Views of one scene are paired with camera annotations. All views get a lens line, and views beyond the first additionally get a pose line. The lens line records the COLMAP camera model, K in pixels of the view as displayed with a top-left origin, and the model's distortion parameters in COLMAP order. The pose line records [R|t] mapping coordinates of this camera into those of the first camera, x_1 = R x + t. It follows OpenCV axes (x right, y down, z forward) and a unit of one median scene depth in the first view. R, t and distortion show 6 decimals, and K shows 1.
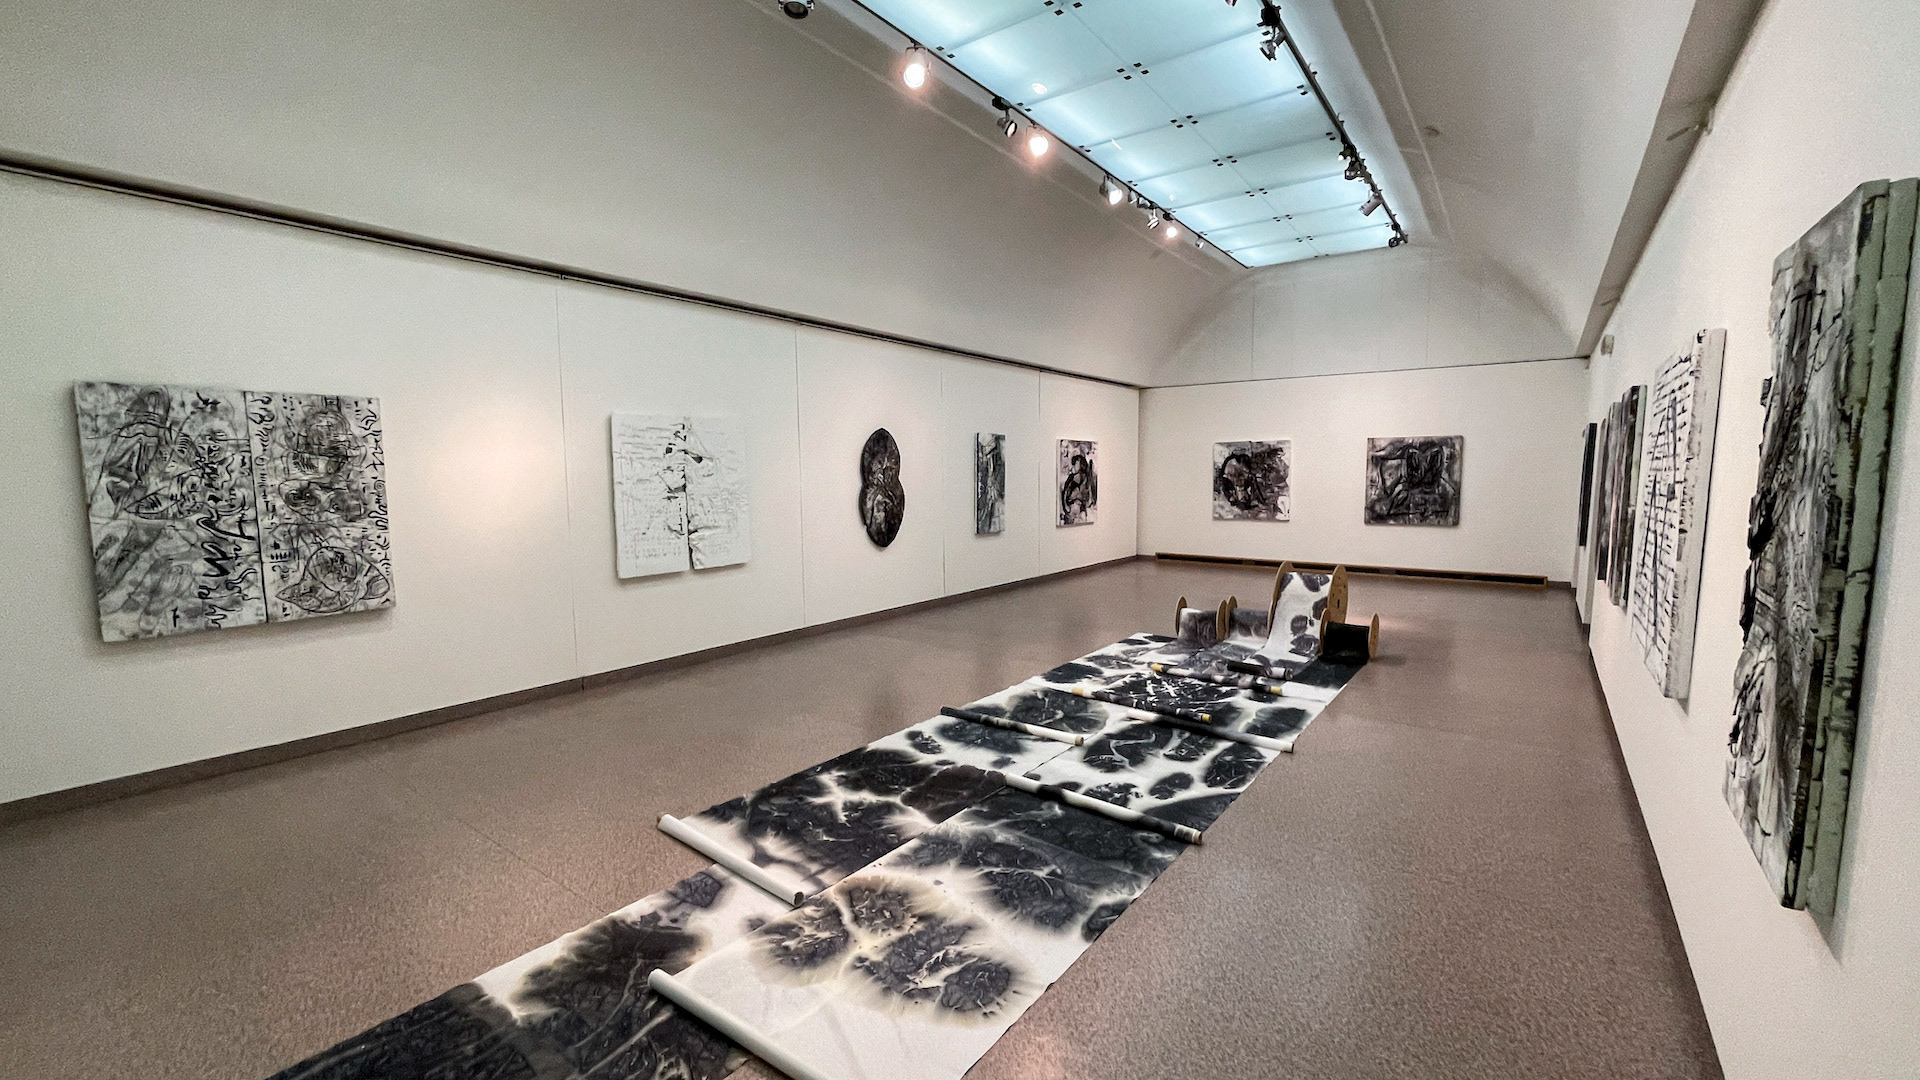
lens RADIAL K [[765.4, 0, 969.6], [0, 765.4, 541.2], [0, 0, 1]] dist [-0.001083, 0.001517]
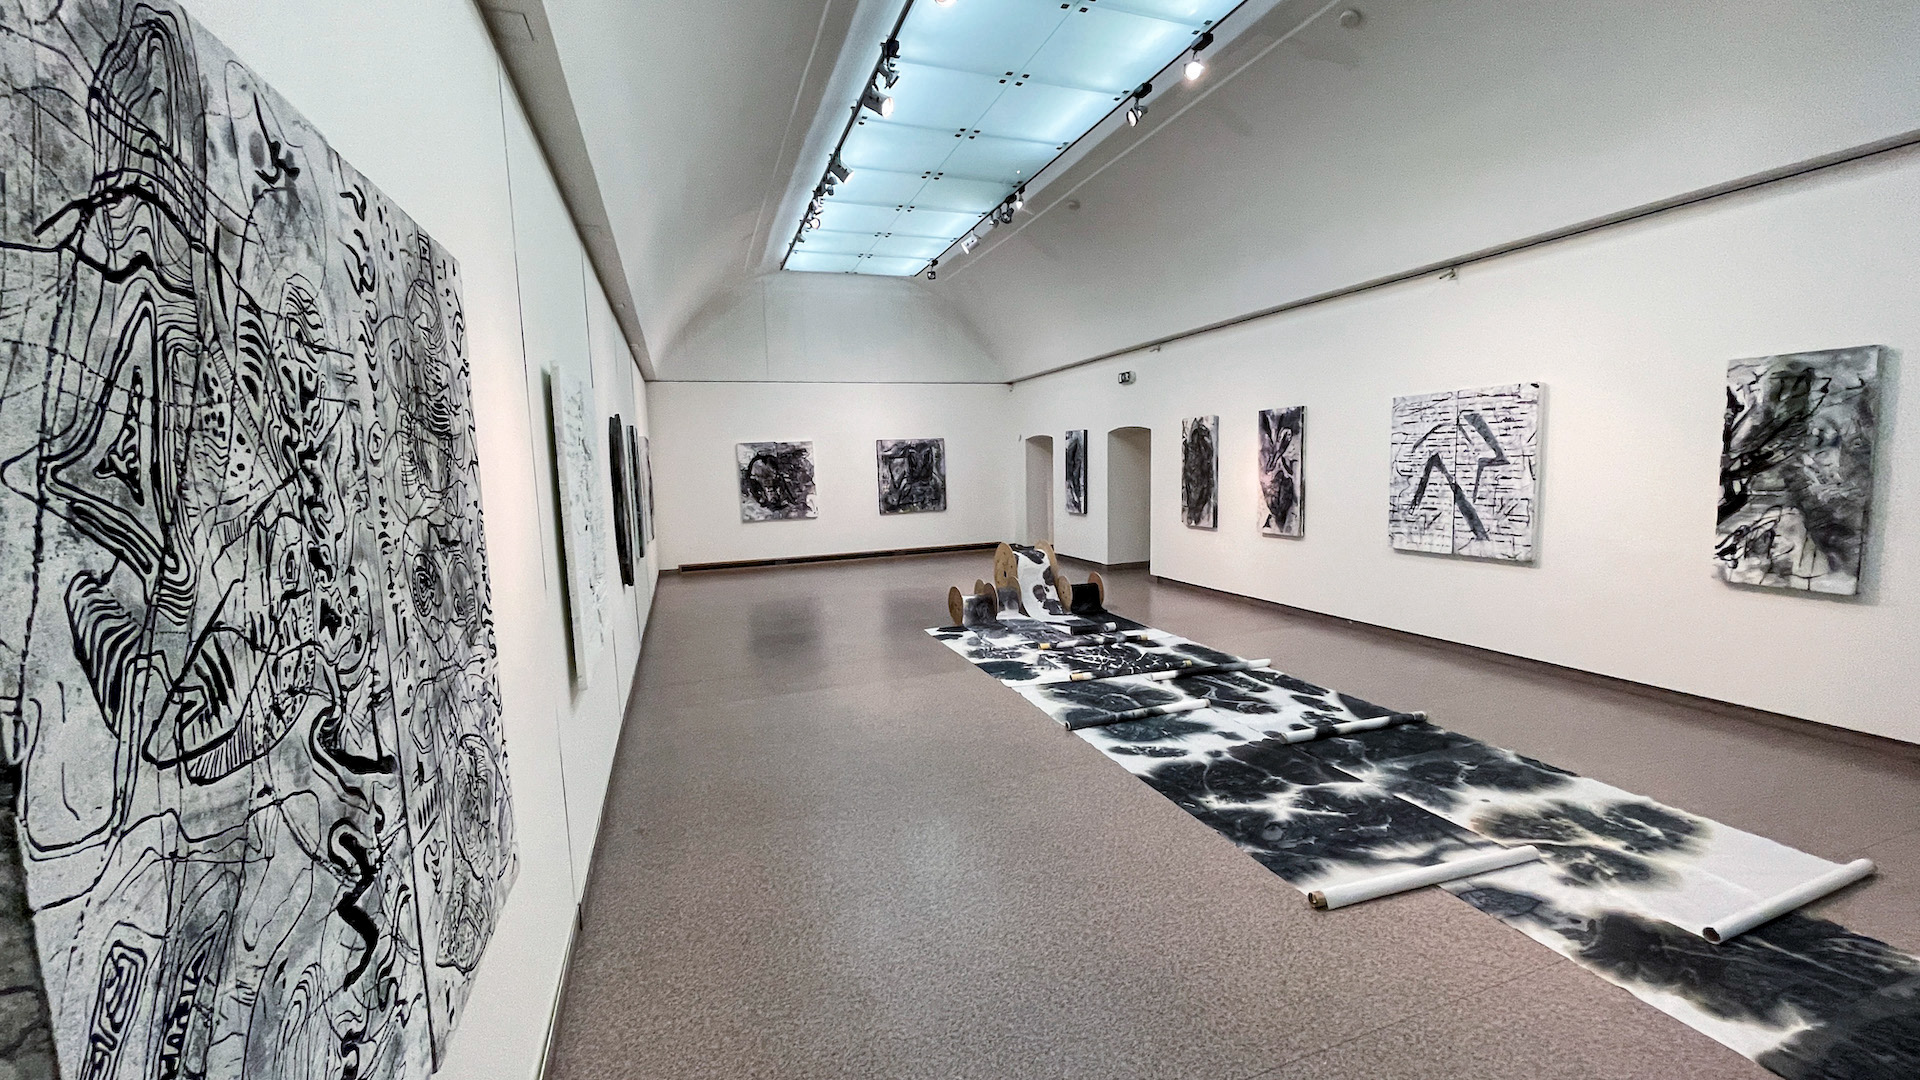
lens RADIAL K [[765.4, 0, 965.4], [0, 765.4, 546.2], [0, 0, 1]] dist [-0.001083, 0.001517]
pose [[0.550652, -0.102820, 0.828378, -0.929597], [0.104132, 0.993094, 0.054045, -0.060883], [-0.828214, 0.056501, 0.557556, 0.641897]]
